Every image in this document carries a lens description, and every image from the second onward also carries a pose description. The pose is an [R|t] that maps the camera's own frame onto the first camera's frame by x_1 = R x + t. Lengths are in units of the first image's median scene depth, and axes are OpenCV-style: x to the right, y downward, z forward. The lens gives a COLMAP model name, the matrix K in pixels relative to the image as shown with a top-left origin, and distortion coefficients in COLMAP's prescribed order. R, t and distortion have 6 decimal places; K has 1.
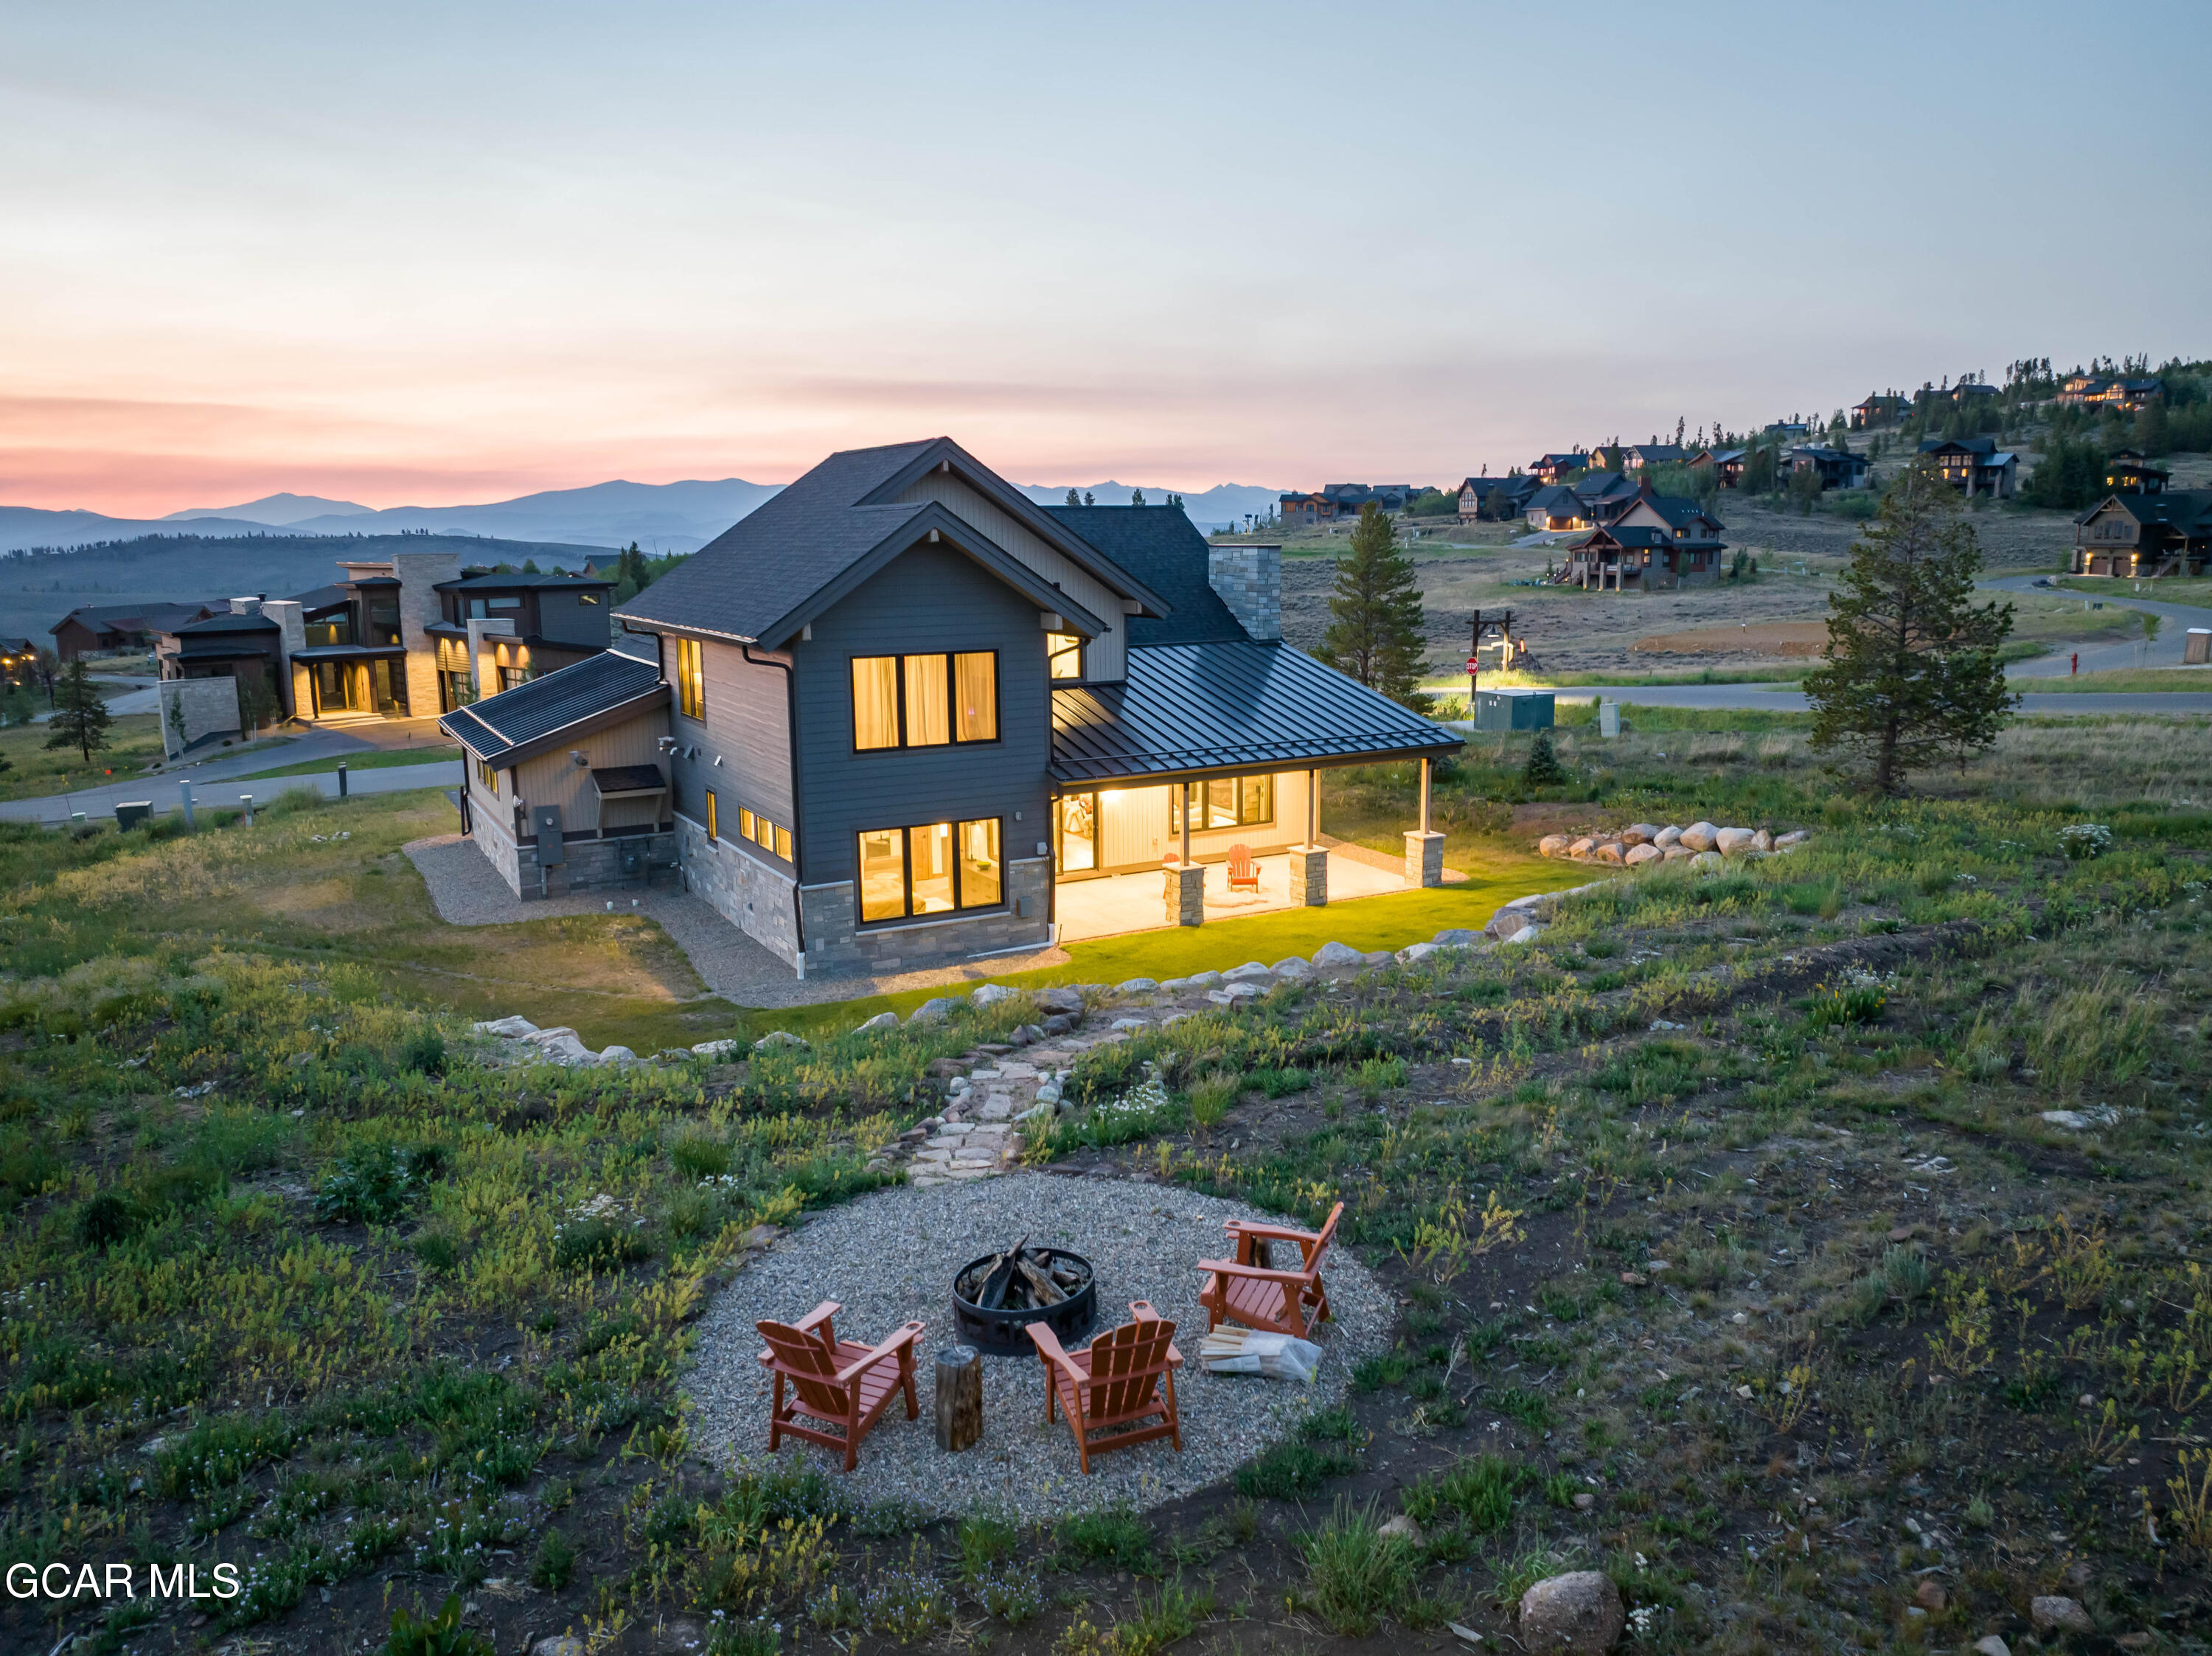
lens RADIAL K [[1557.2, 0, 1113.9], [0, 1557.2, 802.5], [0, 0, 1]] dist [-0.041312, 0.000807]
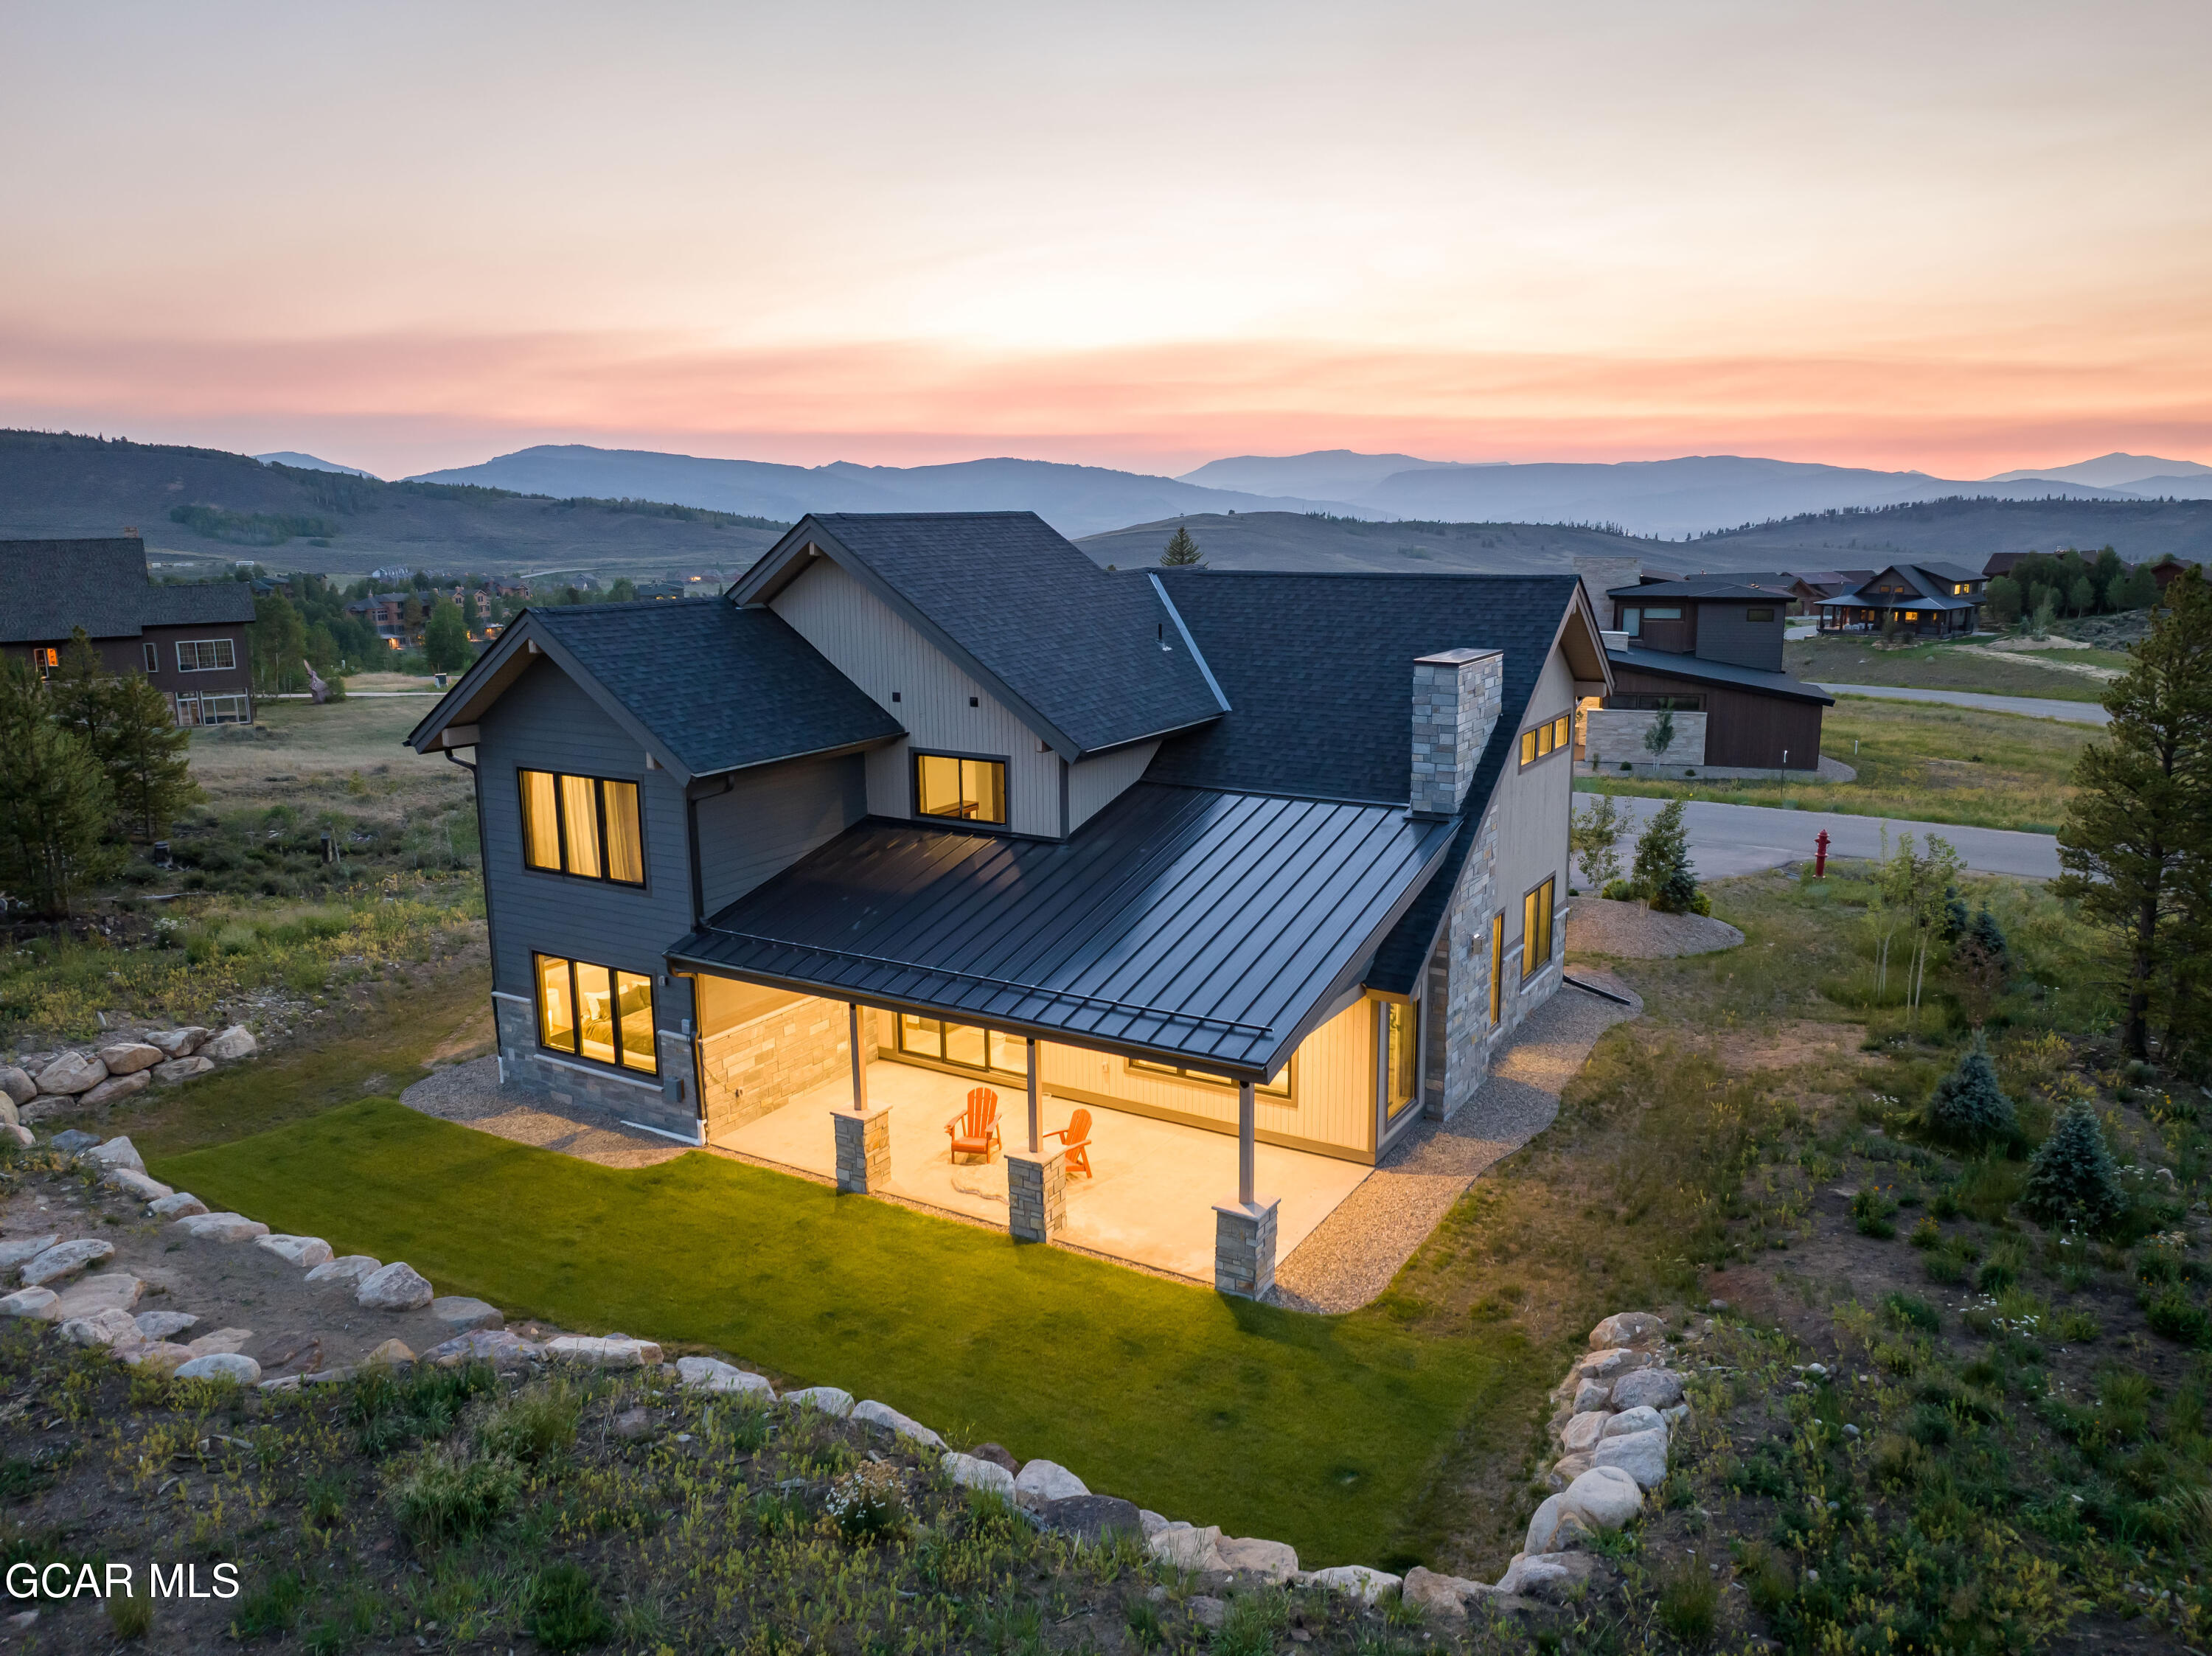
lens RADIAL K [[1557.2, 0, 1113.9], [0, 1557.2, 802.5], [0, 0, 1]] dist [-0.041312, 0.000807]
pose [[0.491643, 0.165596, -0.854906, 0.756904], [-0.144675, 0.983641, 0.107332, -0.210839], [0.858694, 0.070914, 0.507558, 0.782255]]
